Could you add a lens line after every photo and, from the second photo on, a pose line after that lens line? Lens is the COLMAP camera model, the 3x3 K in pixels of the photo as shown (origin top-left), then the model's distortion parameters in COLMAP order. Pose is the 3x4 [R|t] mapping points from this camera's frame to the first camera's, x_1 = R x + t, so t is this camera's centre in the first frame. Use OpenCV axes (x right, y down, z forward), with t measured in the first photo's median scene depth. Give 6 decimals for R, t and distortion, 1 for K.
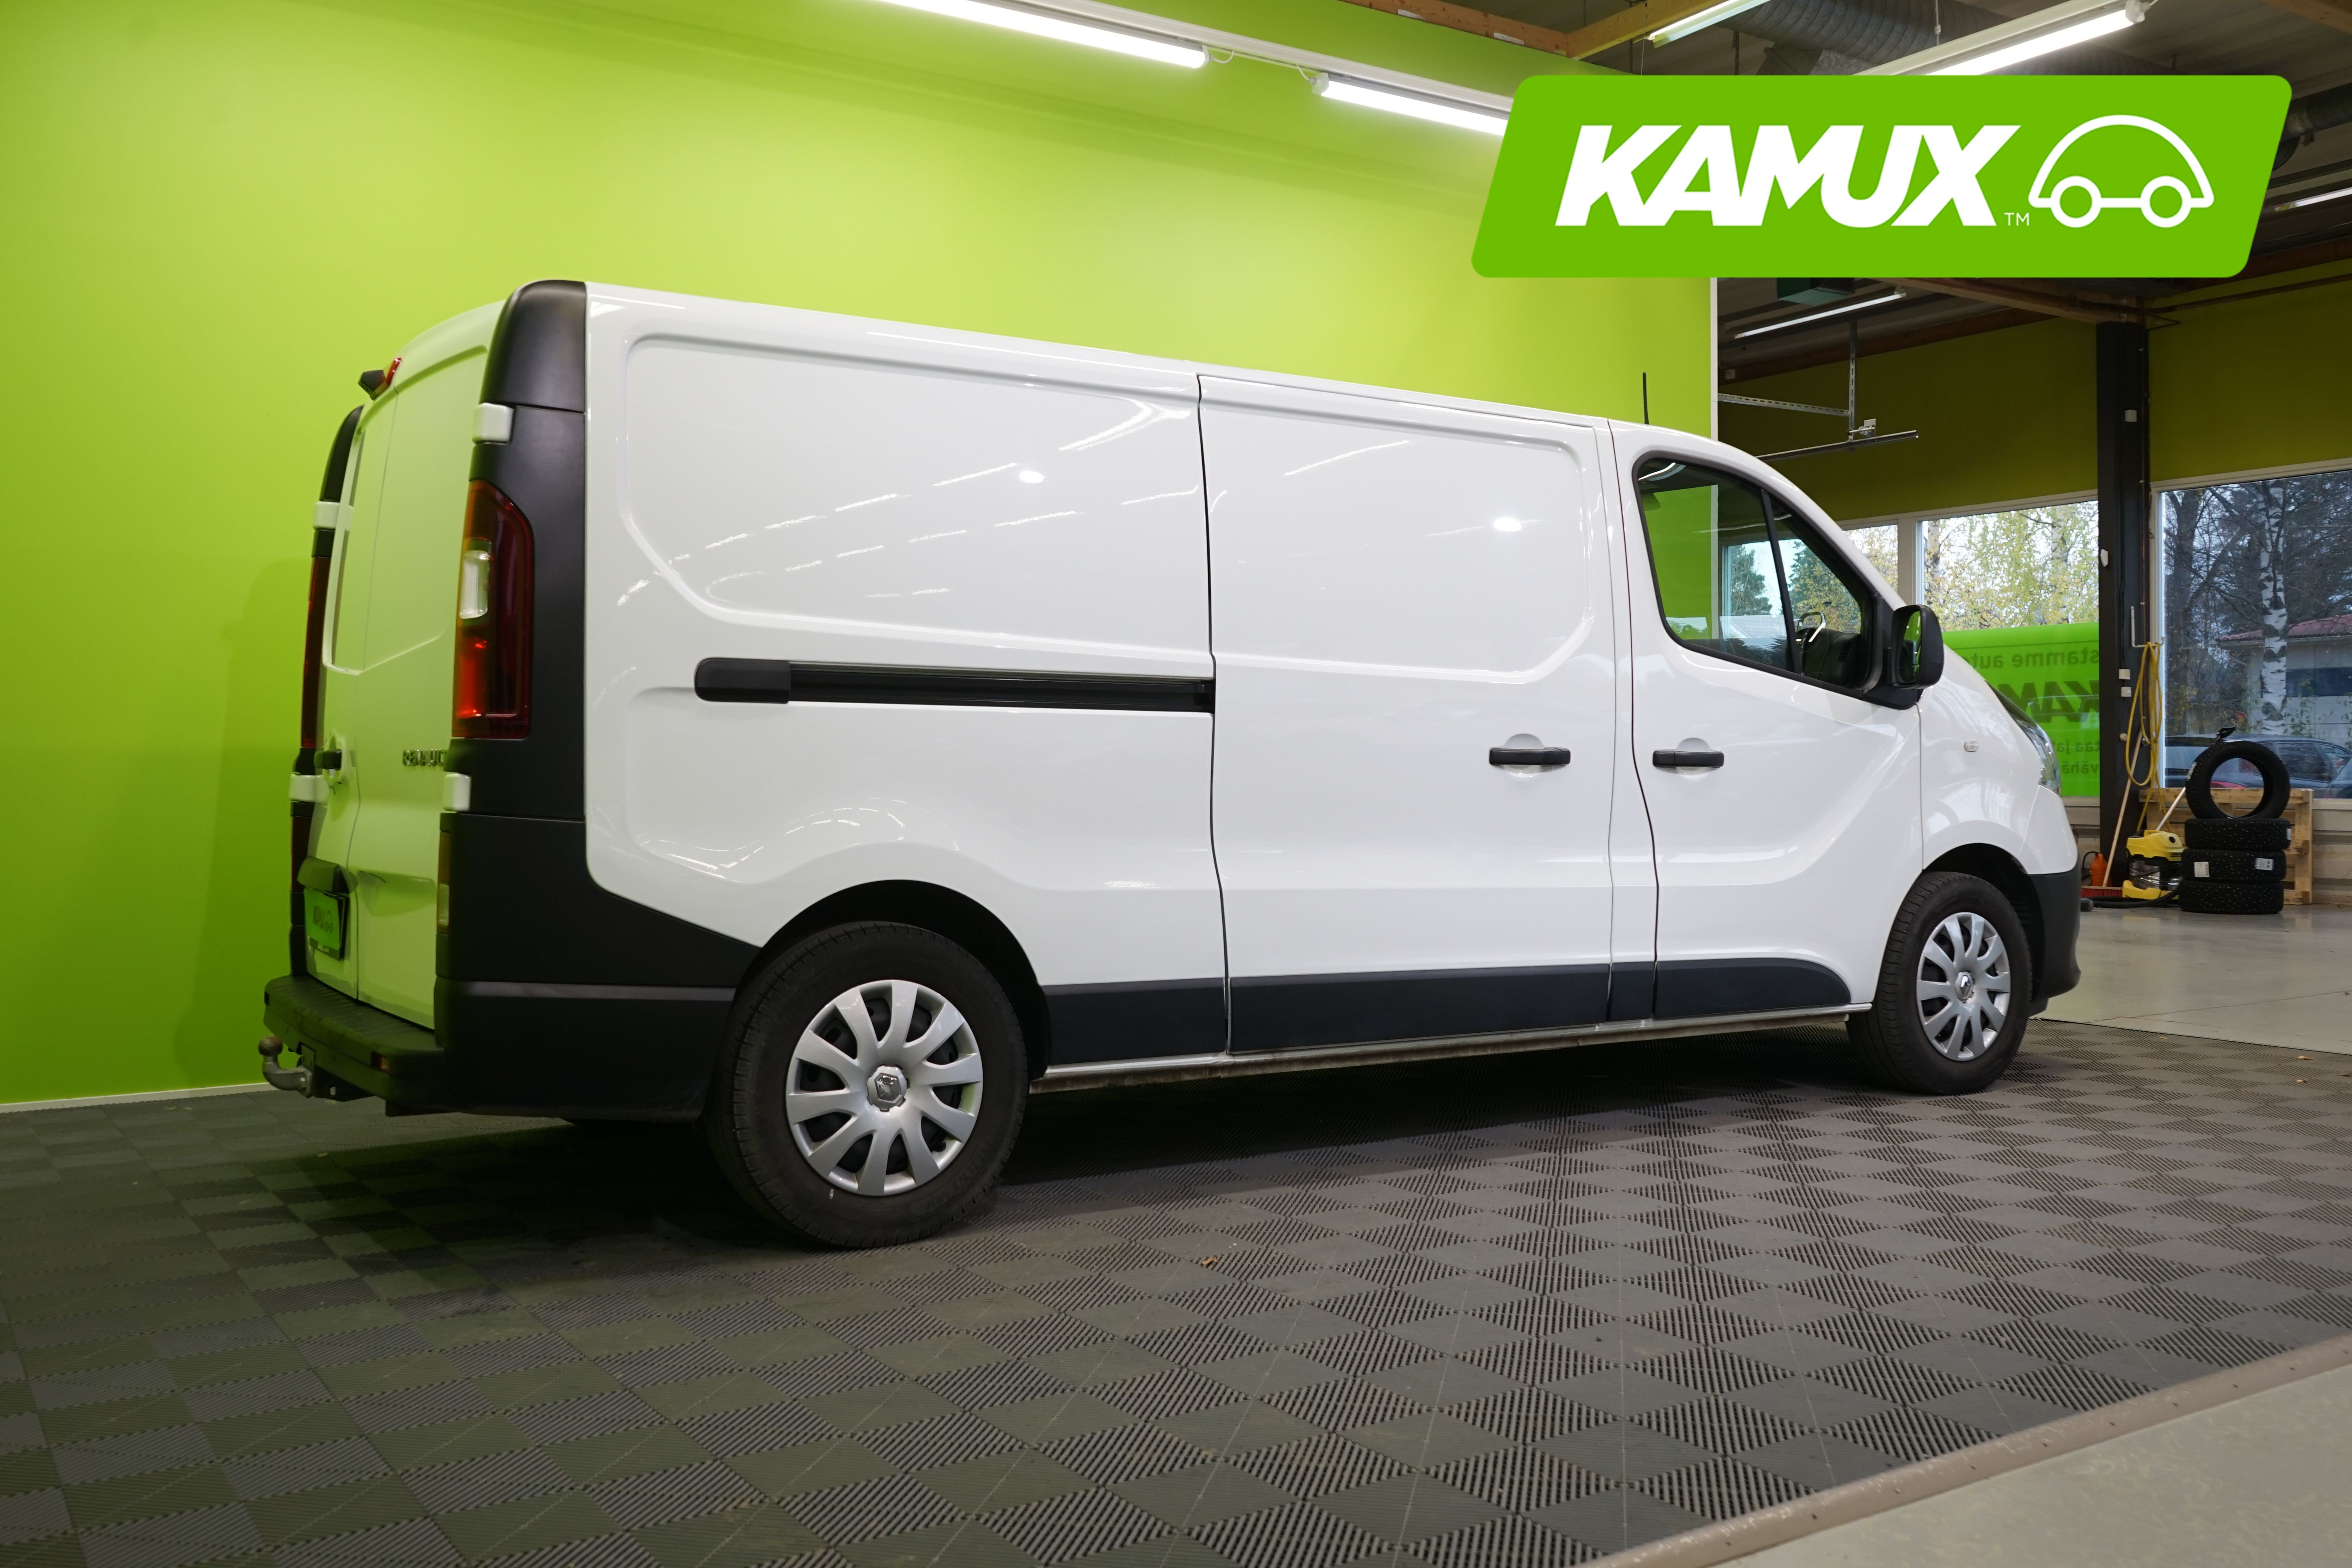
lens RADIAL K [[2069.0, 0, 1178.8], [0, 2069.0, 776.4], [0, 0, 1]] dist [-0.018213, -0.005302]
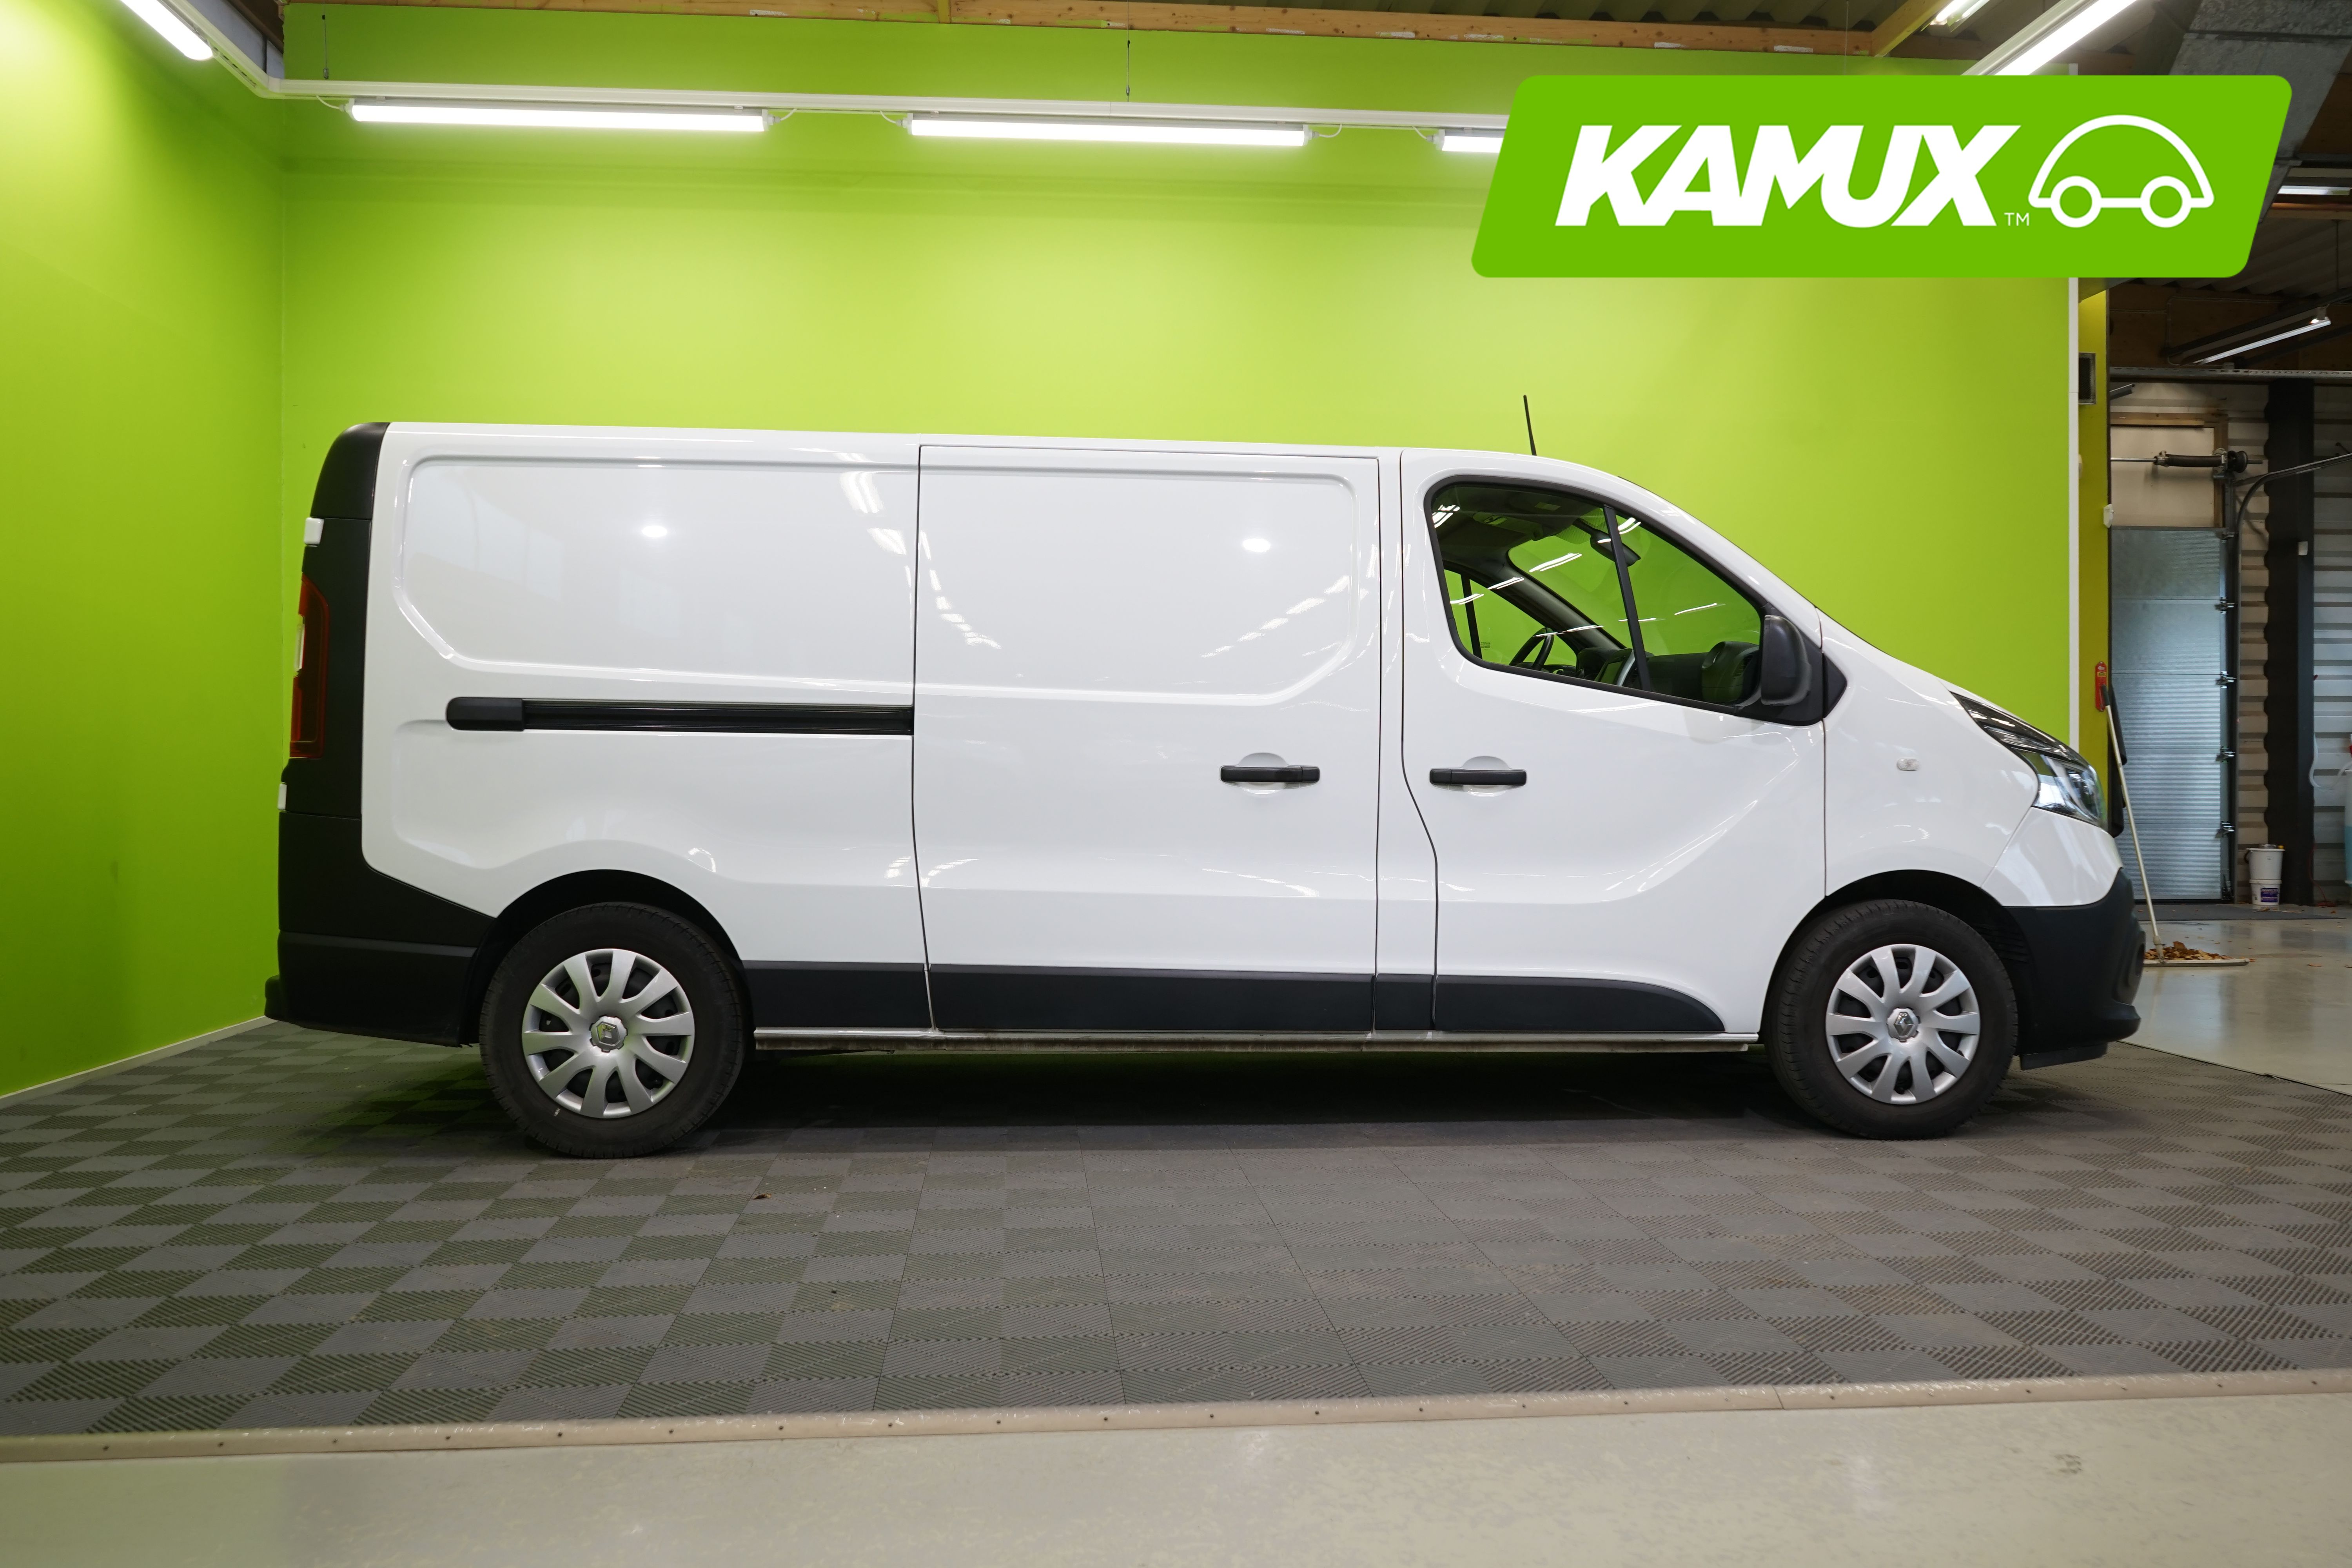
lens RADIAL K [[1870.1, 0, 1184.4], [0, 1870.1, 781.8], [0, 0, 1]] dist [-0.021290, 0.006210]
pose [[0.879725, 0.006356, -0.475441, 0.642483], [-0.007444, 0.999972, -0.000406, -0.005287], [0.475425, 0.003897, 0.879748, 0.145638]]
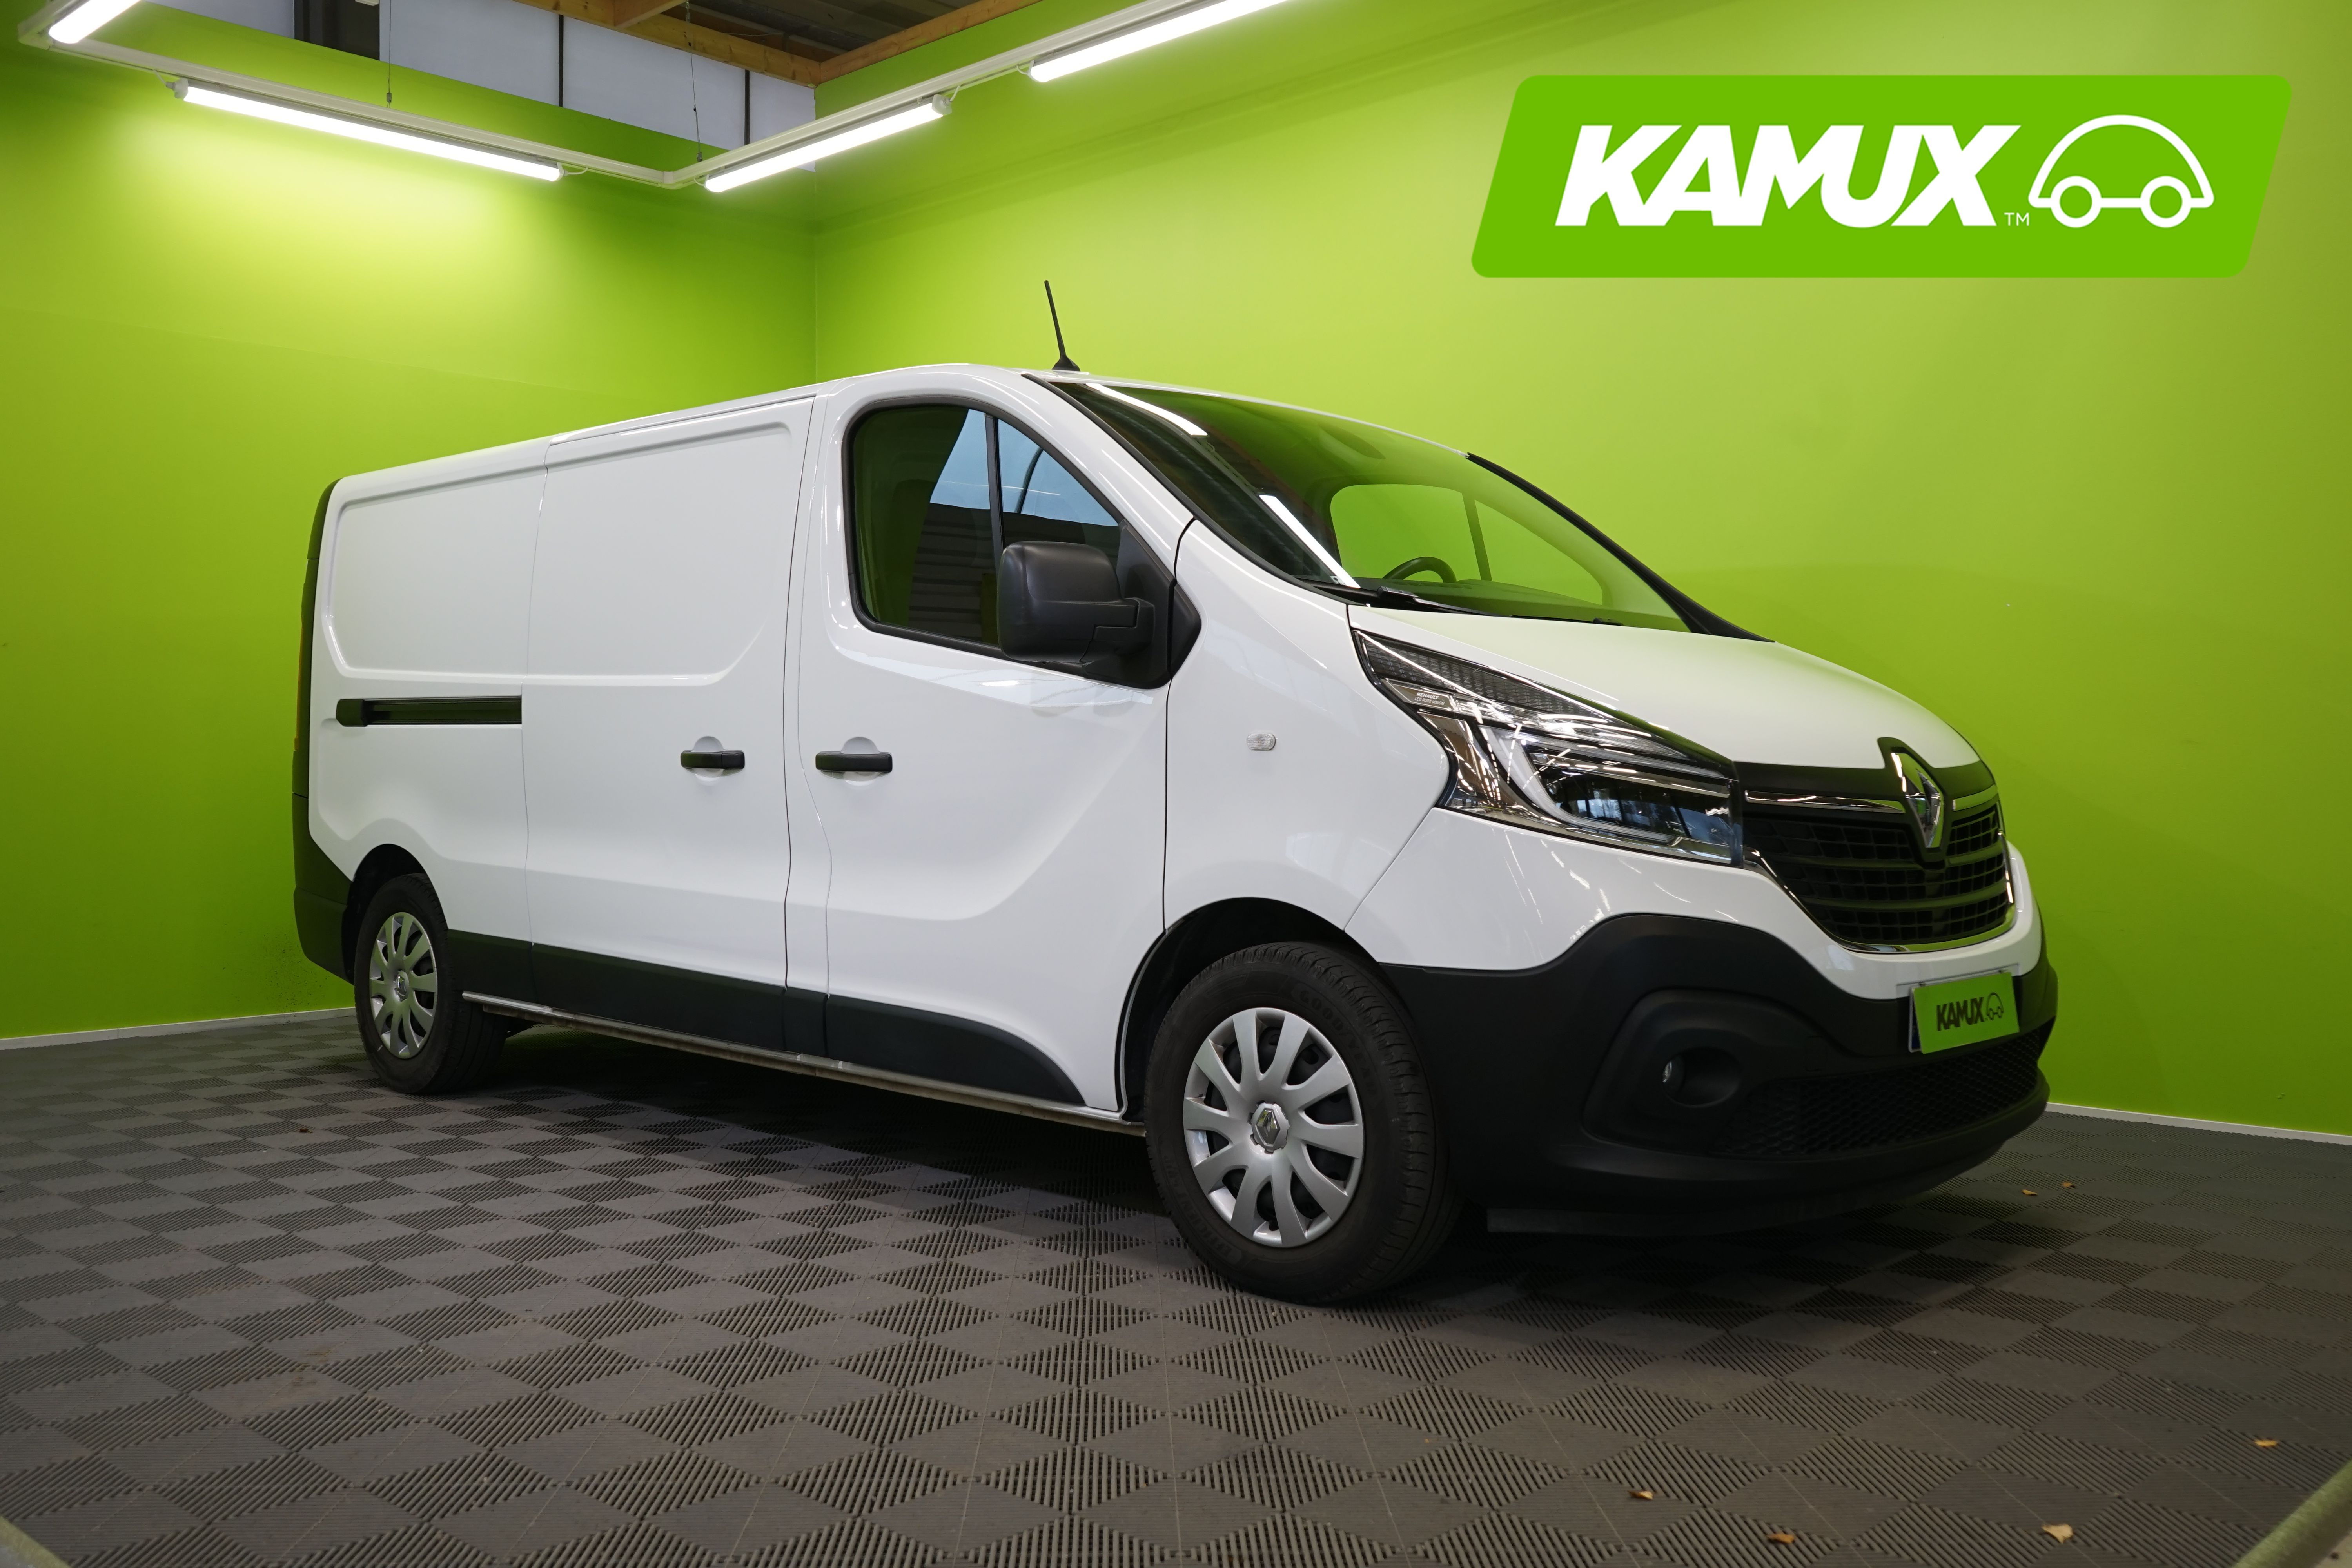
lens RADIAL K [[2069.0, 0, 1176.0], [0, 2069.0, 779.5], [0, 0, 1]] dist [-0.018213, -0.005302]
pose [[0.235835, 0.011455, -0.971725, 1.275369], [-0.004622, 0.999932, 0.010666, -0.012739], [0.971782, 0.001975, 0.235872, 1.073054]]
